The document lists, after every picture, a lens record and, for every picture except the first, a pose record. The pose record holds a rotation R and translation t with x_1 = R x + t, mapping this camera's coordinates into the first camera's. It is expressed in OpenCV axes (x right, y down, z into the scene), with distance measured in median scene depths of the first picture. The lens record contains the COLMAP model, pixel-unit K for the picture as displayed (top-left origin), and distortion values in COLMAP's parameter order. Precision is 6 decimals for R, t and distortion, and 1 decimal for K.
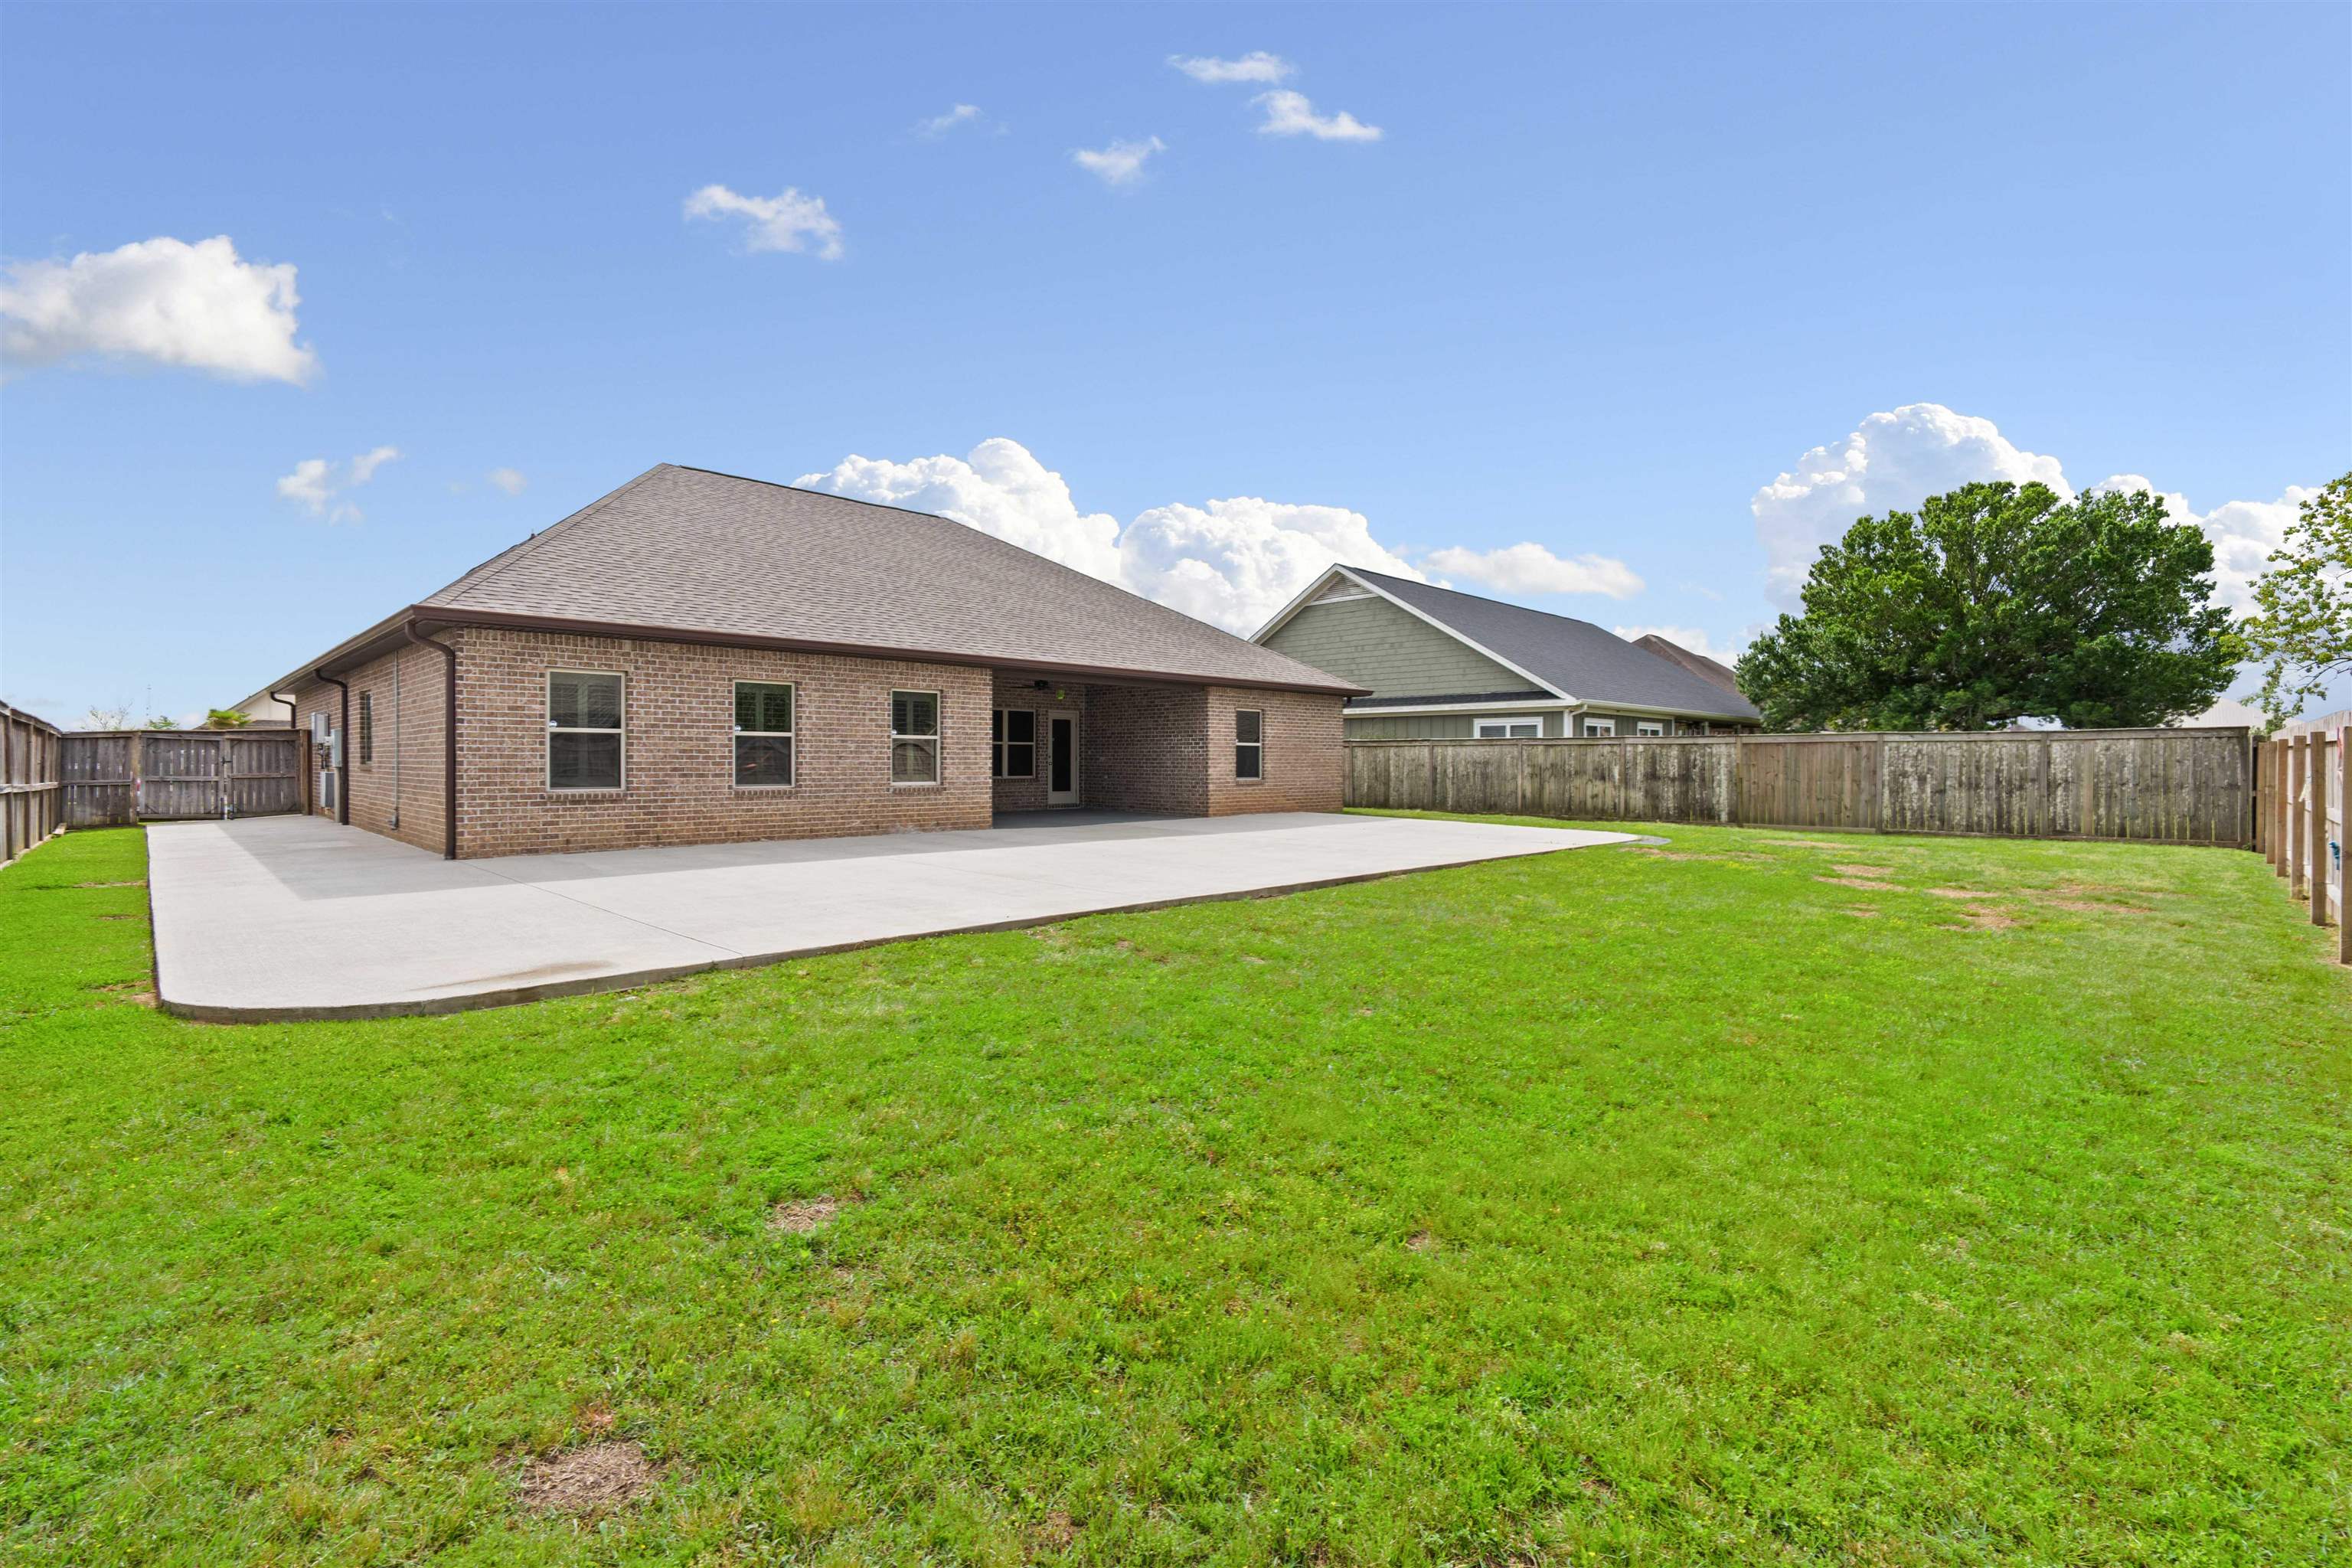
lens RADIAL K [[1020.2, 0, 1180.6], [0, 1020.2, 779.3], [0, 0, 1]] dist [-0.000381, 0.000434]
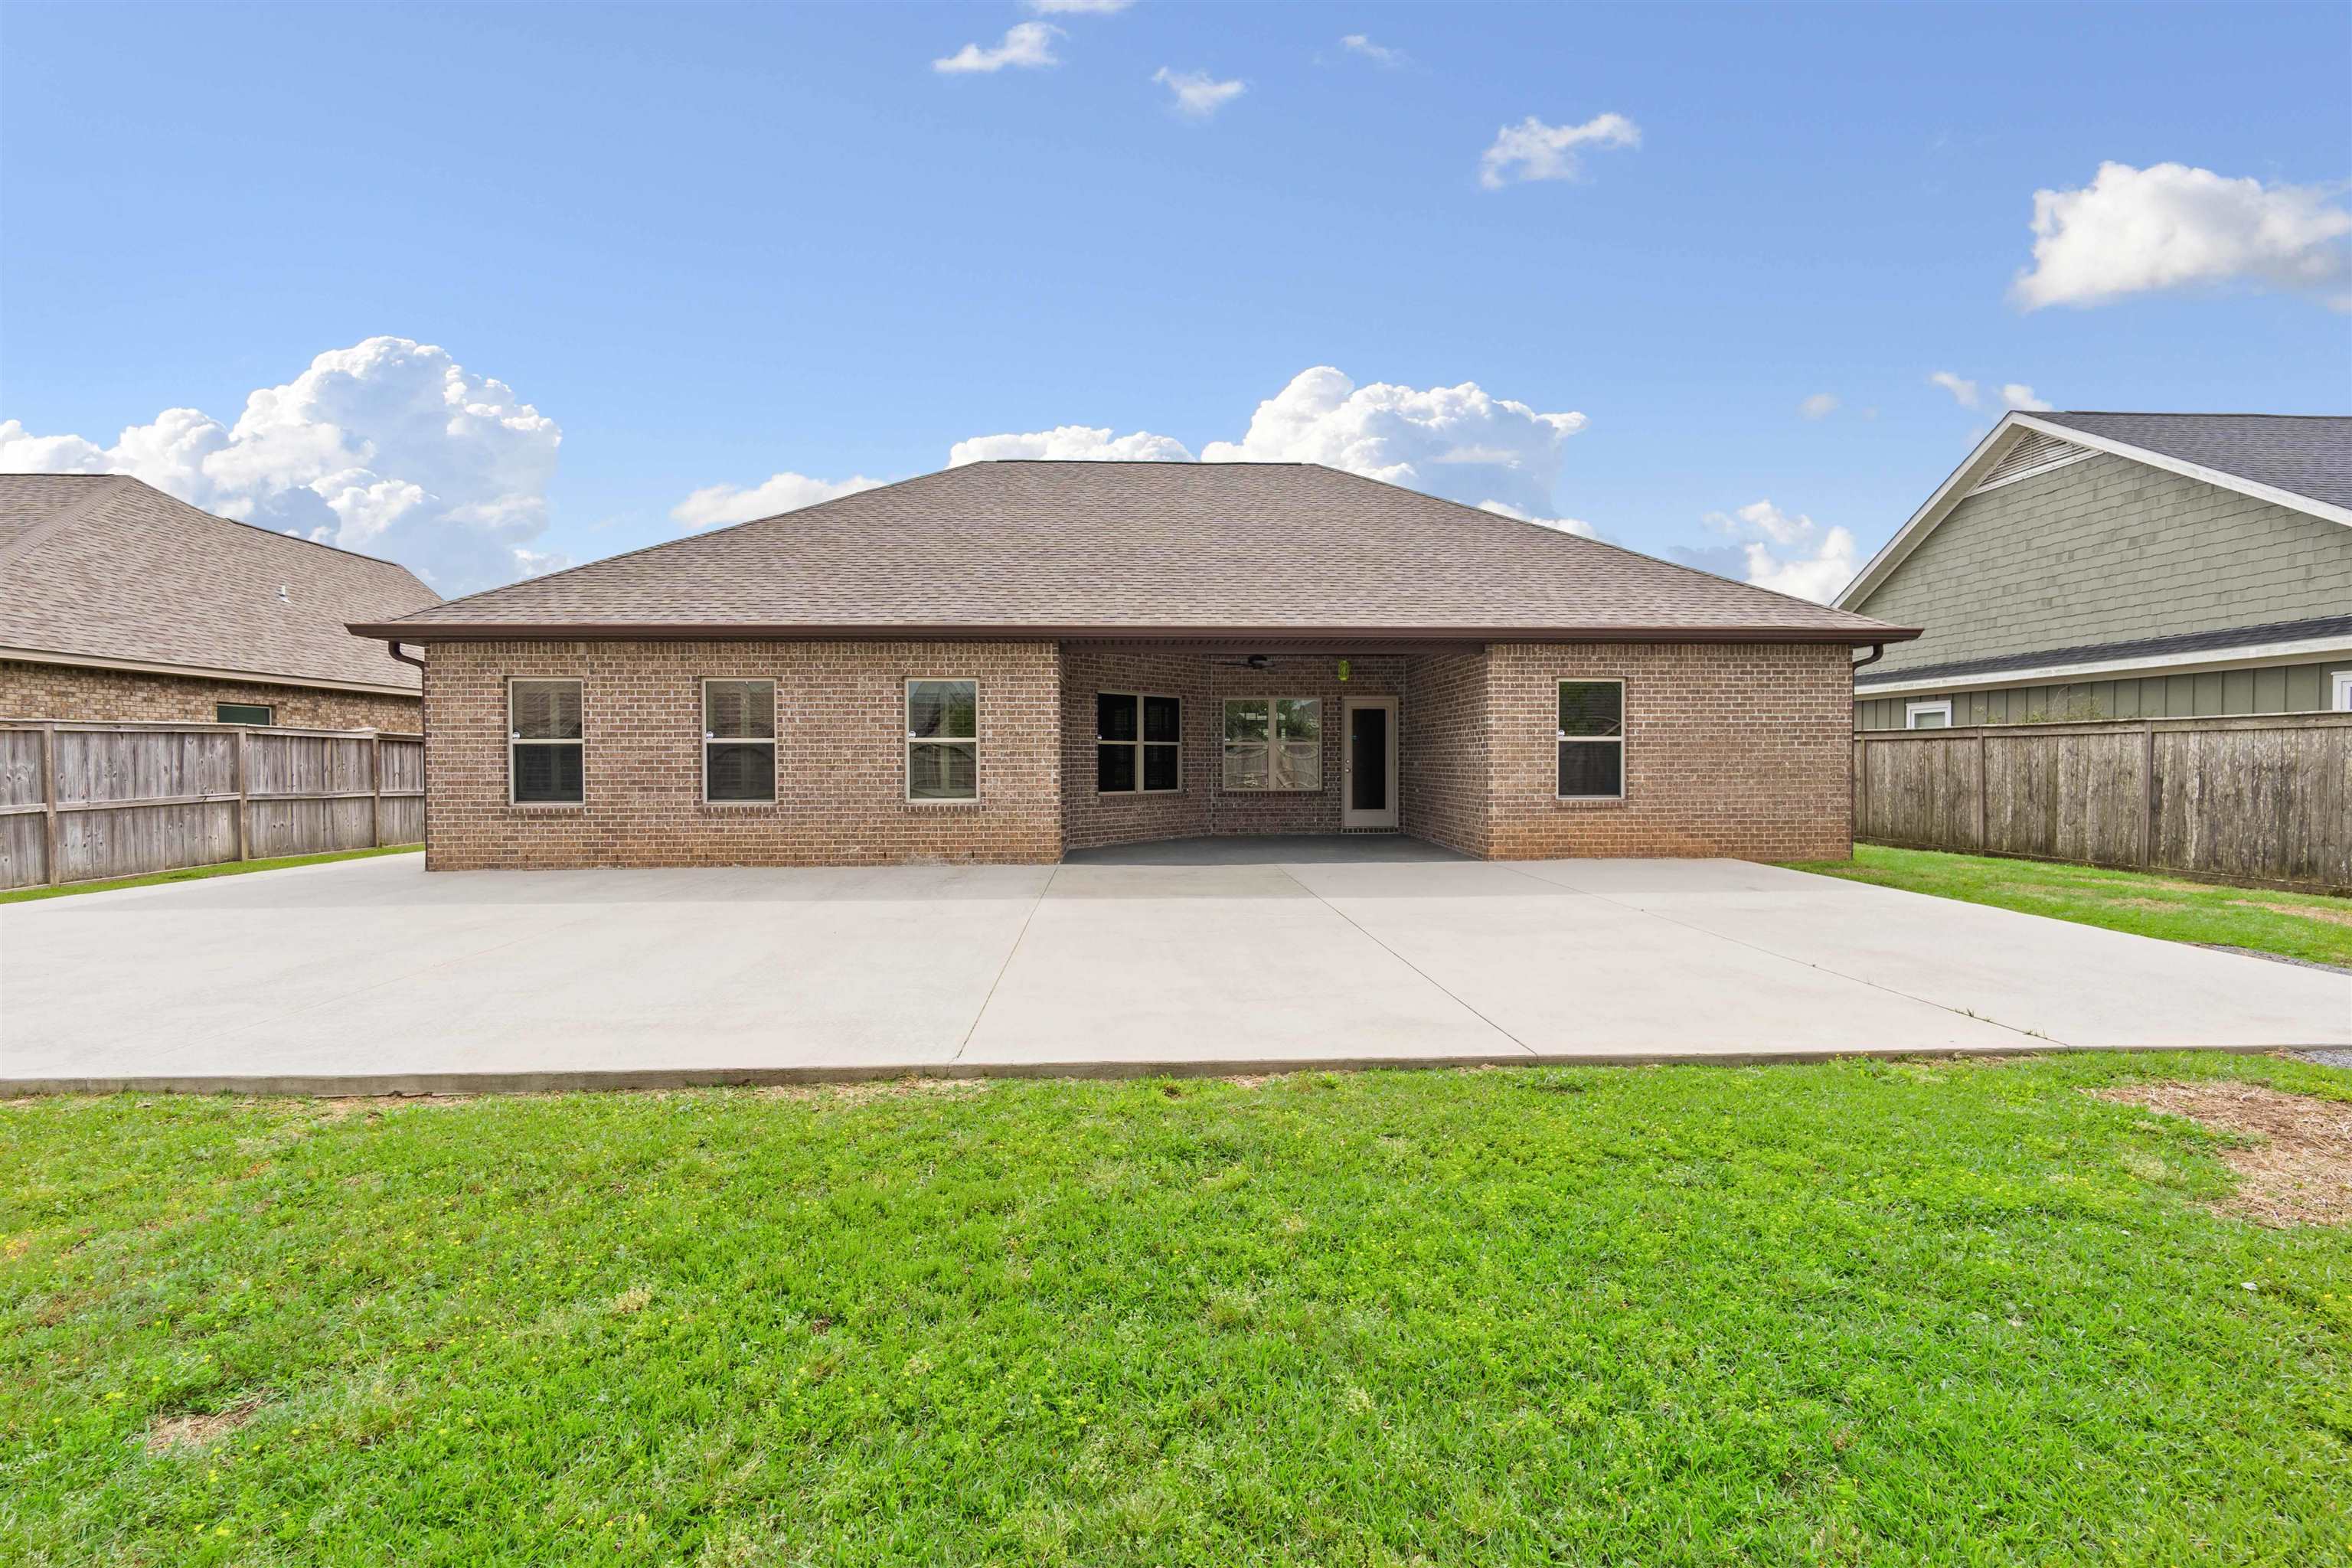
lens RADIAL K [[1020.2, 0, 1180.6], [0, 1020.2, 779.3], [0, 0, 1]] dist [-0.000381, 0.000434]
pose [[0.737311, 0.007226, -0.675515, 0.251841], [-0.006693, 0.999972, 0.003391, -0.010106], [0.675520, 0.002021, 0.737339, 0.358182]]
